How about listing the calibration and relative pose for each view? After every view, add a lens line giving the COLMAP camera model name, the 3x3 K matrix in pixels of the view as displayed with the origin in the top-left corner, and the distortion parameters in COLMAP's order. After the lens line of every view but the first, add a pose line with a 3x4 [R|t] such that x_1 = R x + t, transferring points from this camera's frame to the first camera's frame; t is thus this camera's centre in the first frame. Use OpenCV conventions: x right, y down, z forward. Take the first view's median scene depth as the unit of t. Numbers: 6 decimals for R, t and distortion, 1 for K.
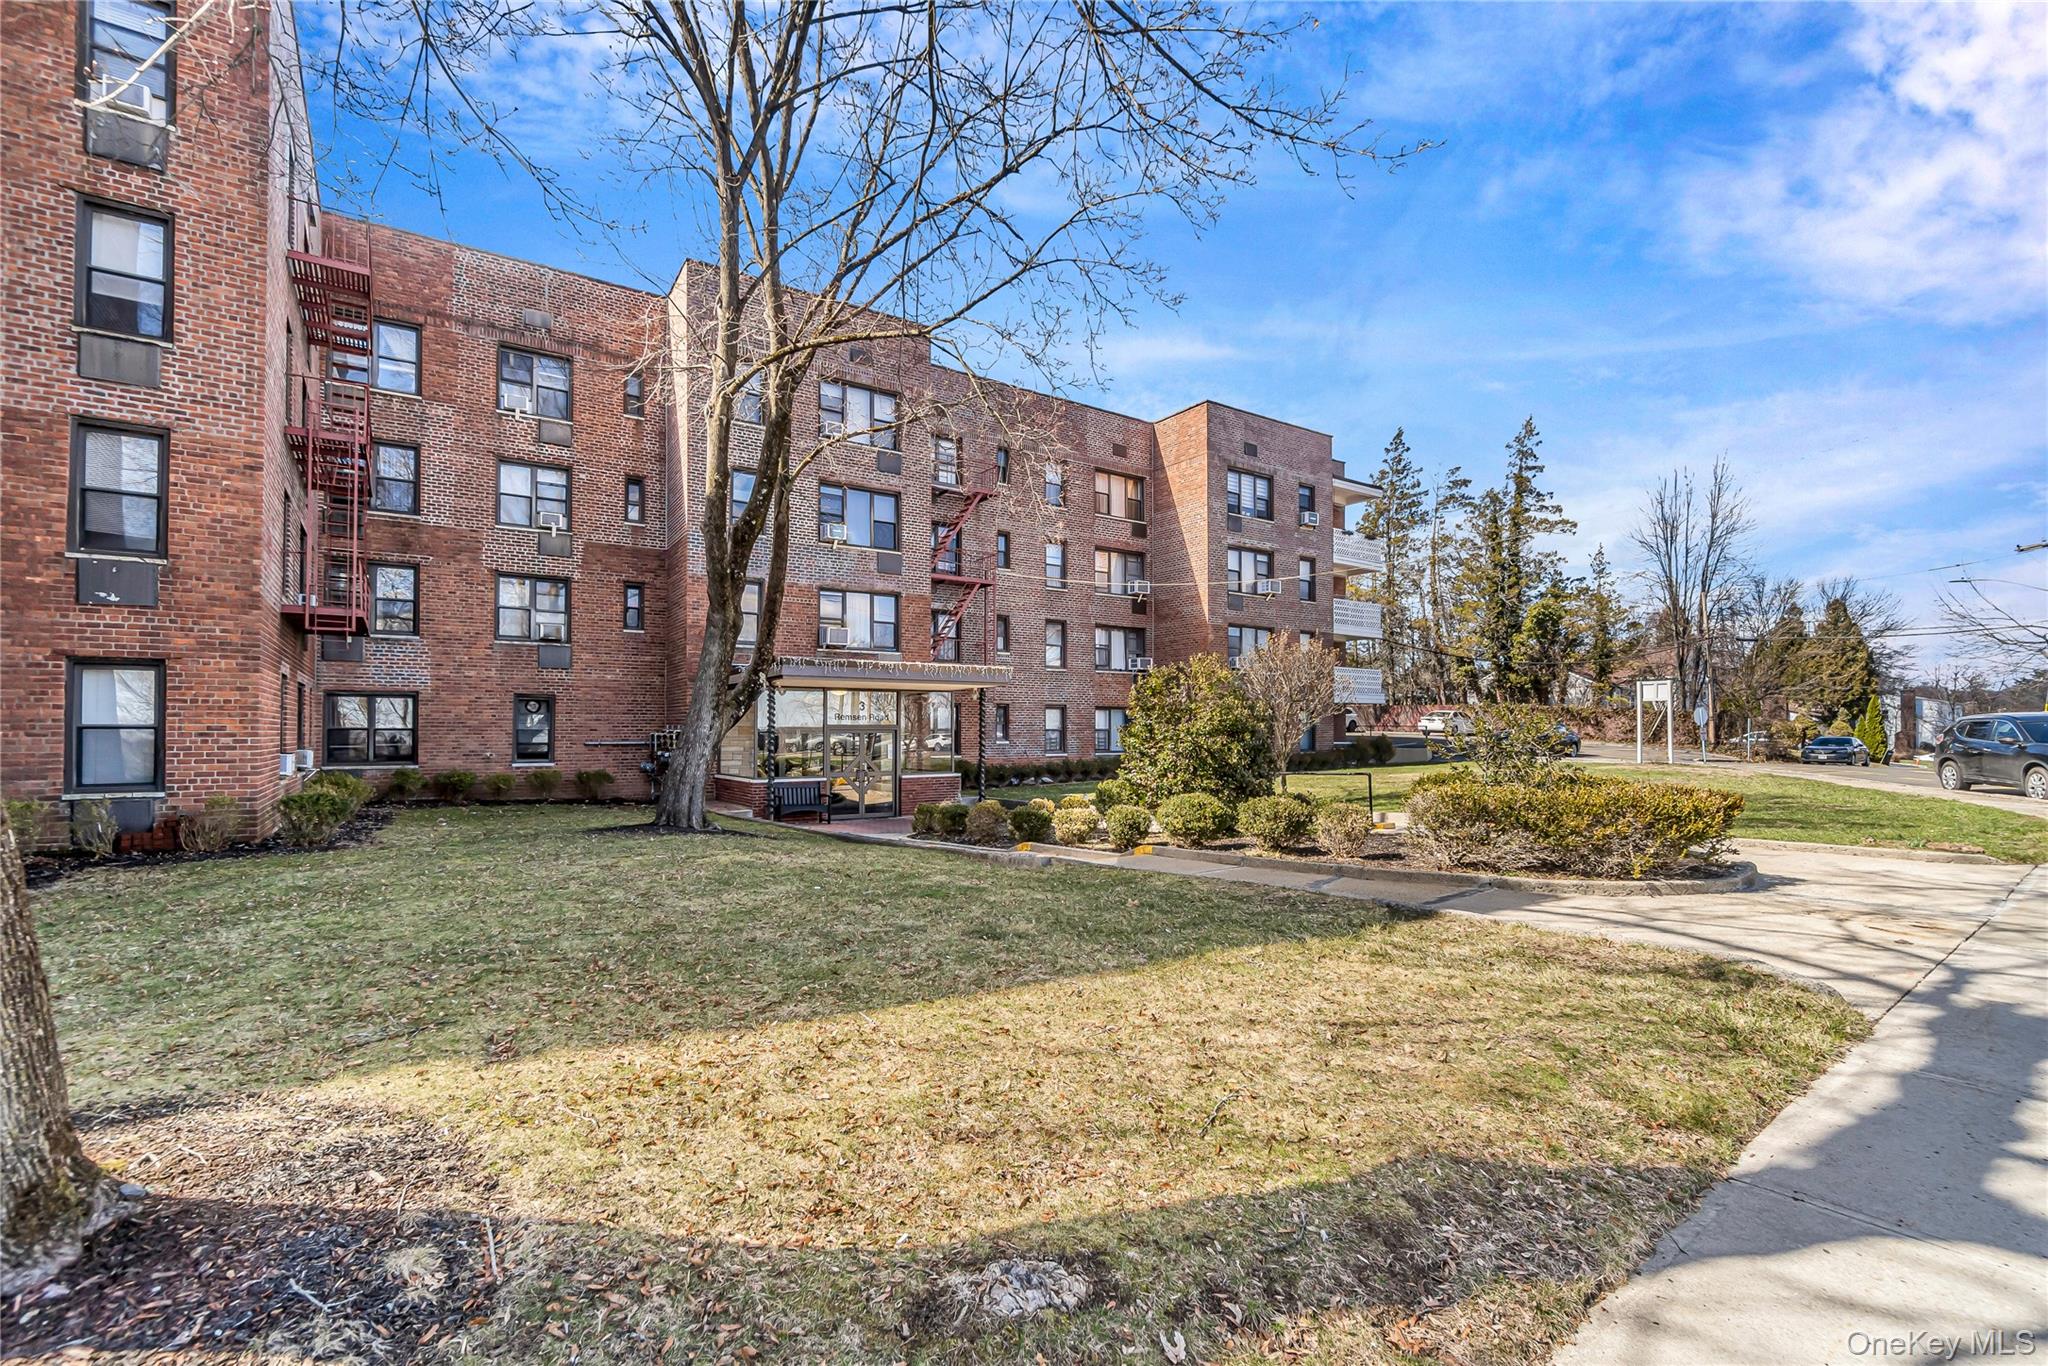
lens RADIAL K [[907.0, 0, 1015.7], [0, 907.0, 734.0], [0, 0, 1]] dist [-0.000814, -0.000031]
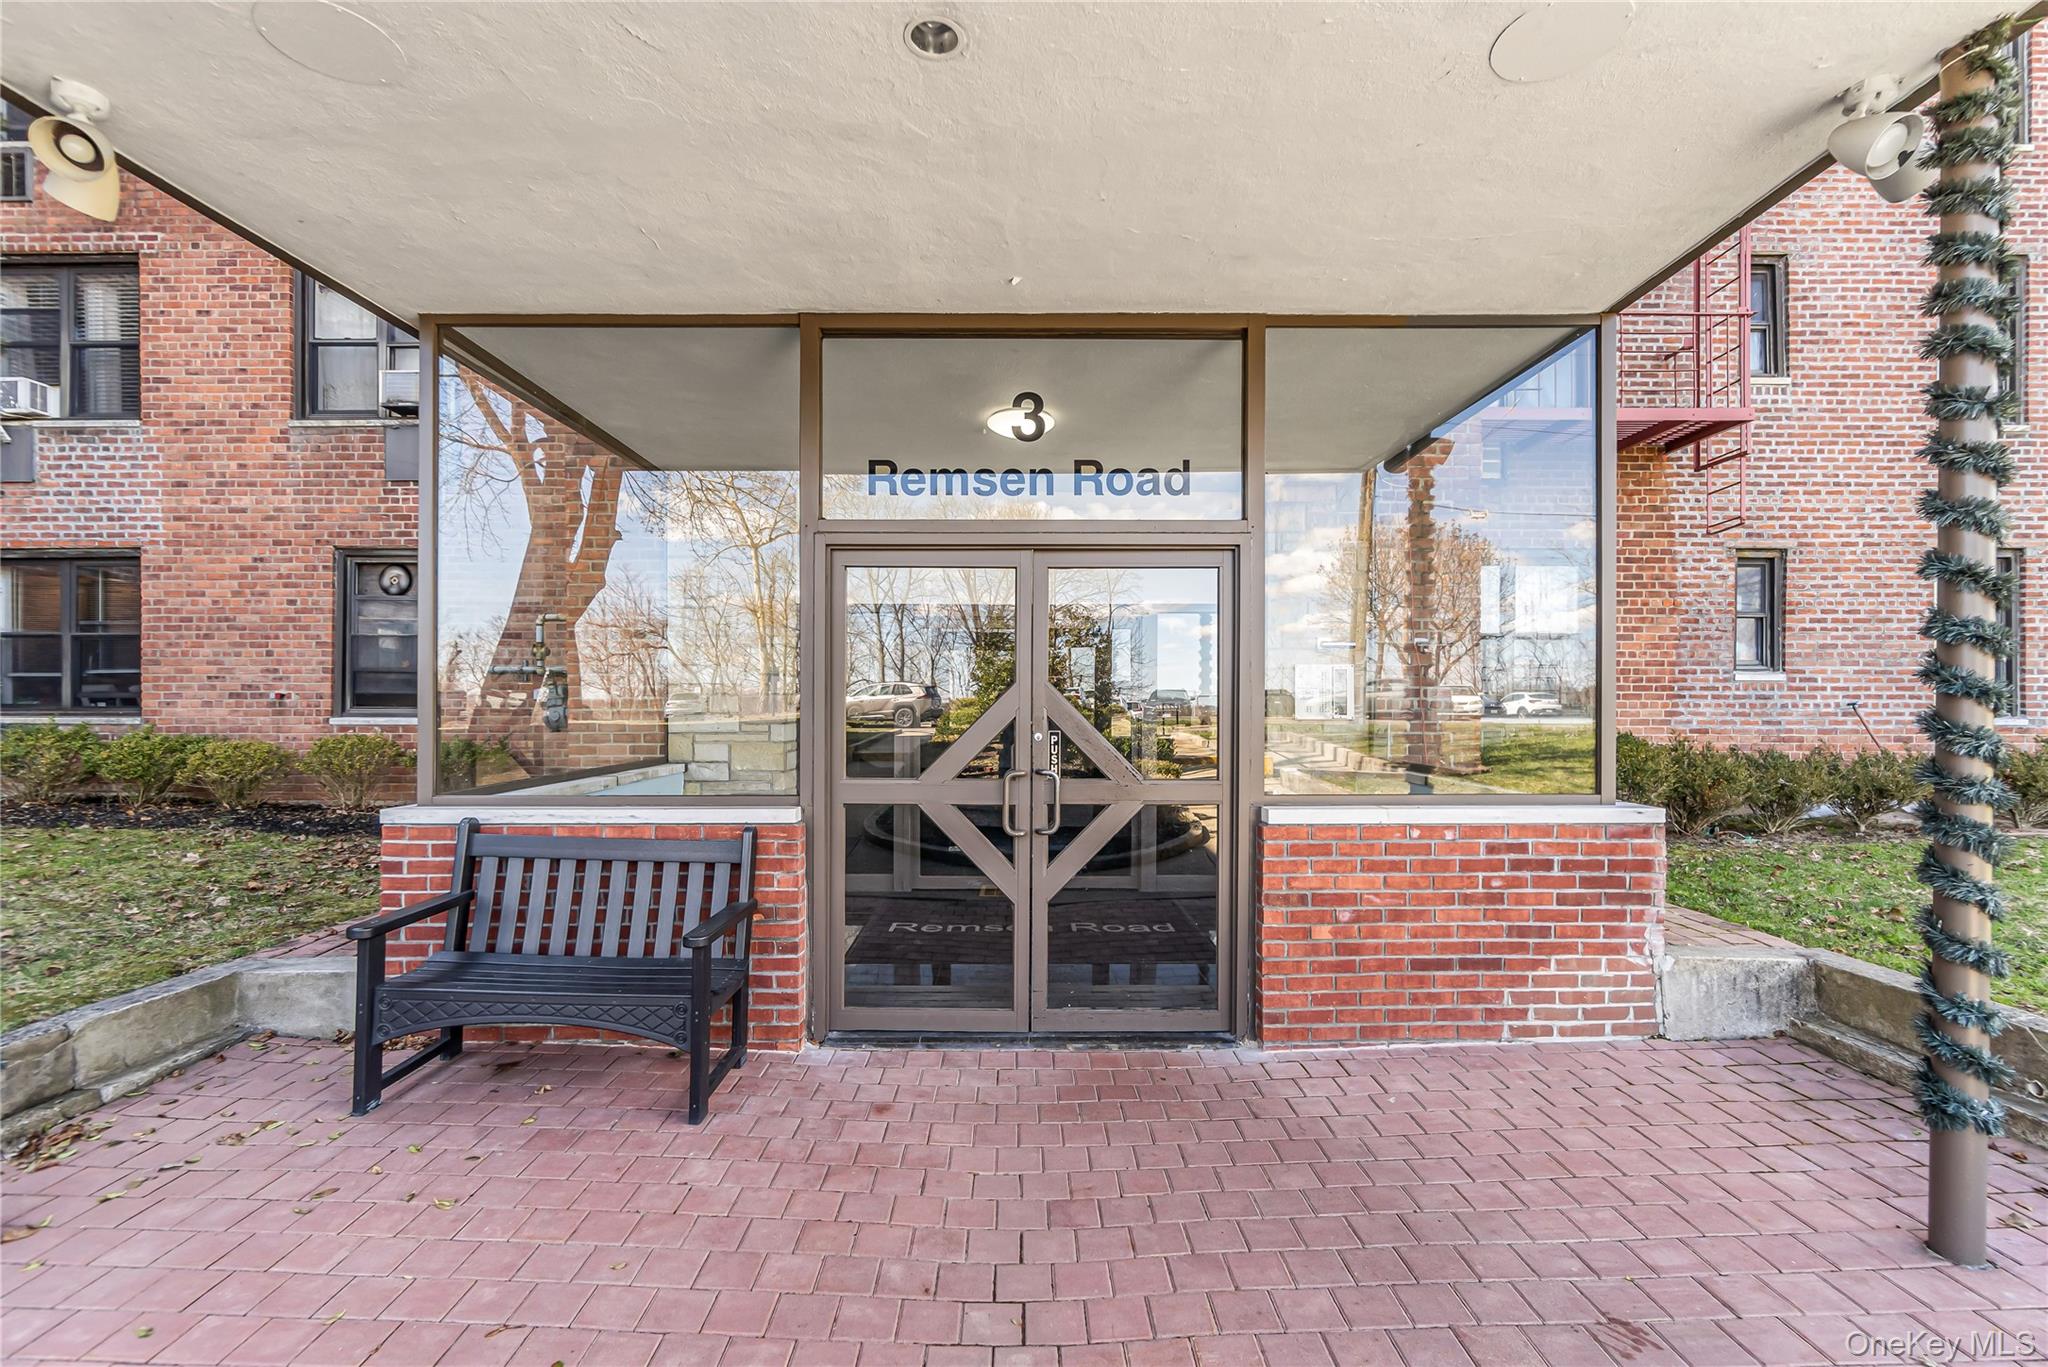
lens RADIAL K [[886.0, 0, 1020.0], [0, 886.0, 691.1], [0, 0, 1]] dist [-0.009630, -0.000012]
pose [[0.823242, -0.002588, -0.567684, -0.061033], [-0.002509, 0.999963, -0.008197, 0.020206], [0.567685, 0.008173, 0.823206, 0.740516]]
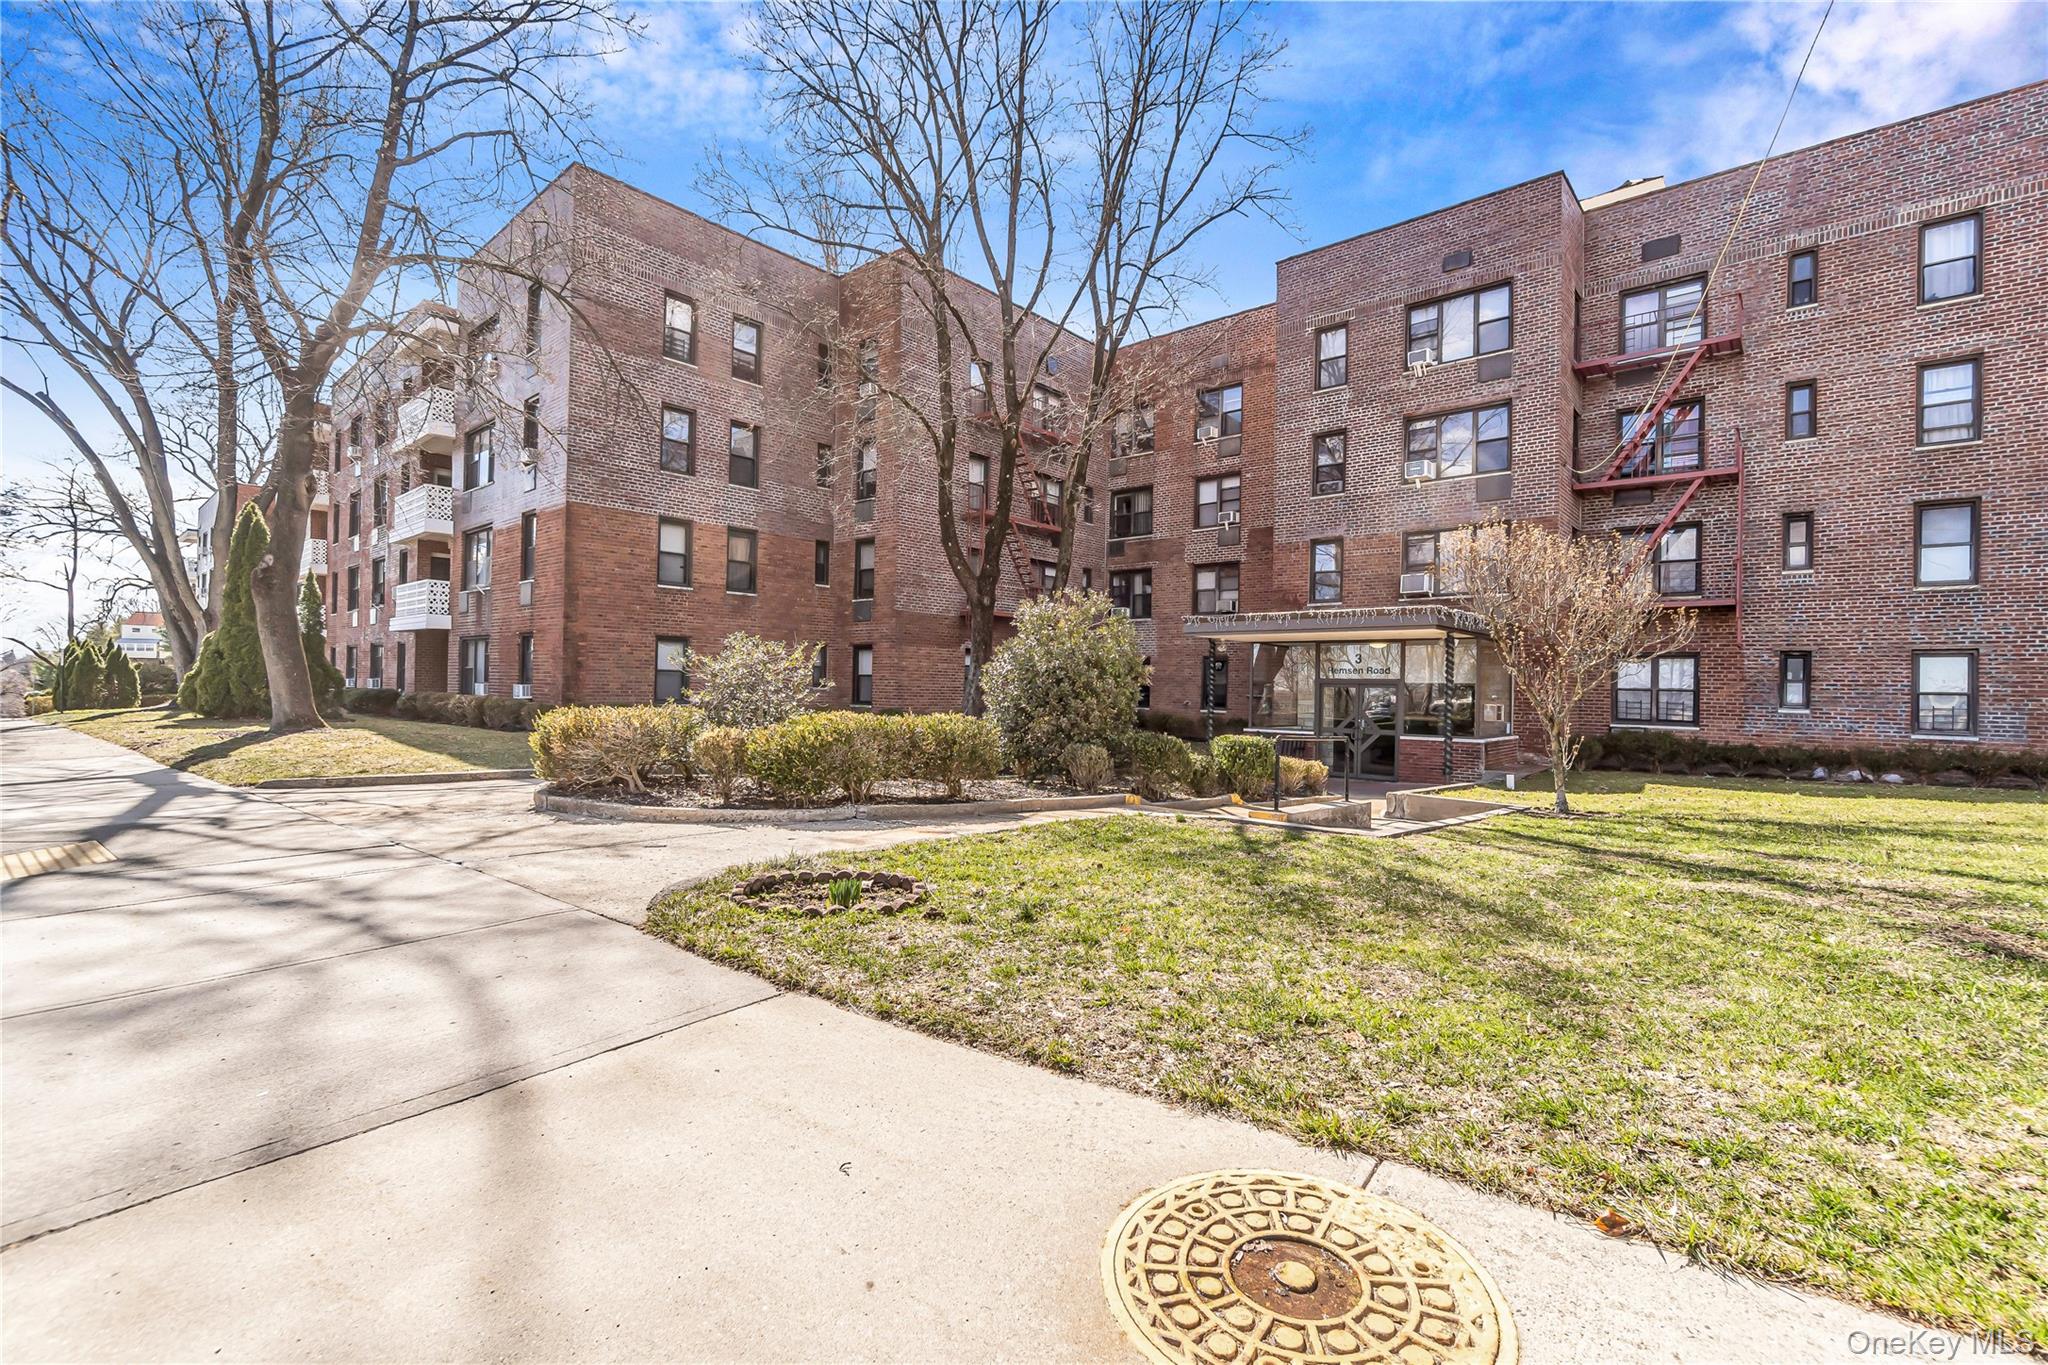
lens RADIAL K [[886.0, 0, 1020.0], [0, 886.0, 690.1], [0, 0, 1]] dist [-0.009630, -0.000012]
pose [[0.239185, 0.012221, -0.970897, 0.545999], [-0.017358, 0.999815, 0.008309, -0.001754], [0.970819, 0.014865, 0.239353, 0.383983]]
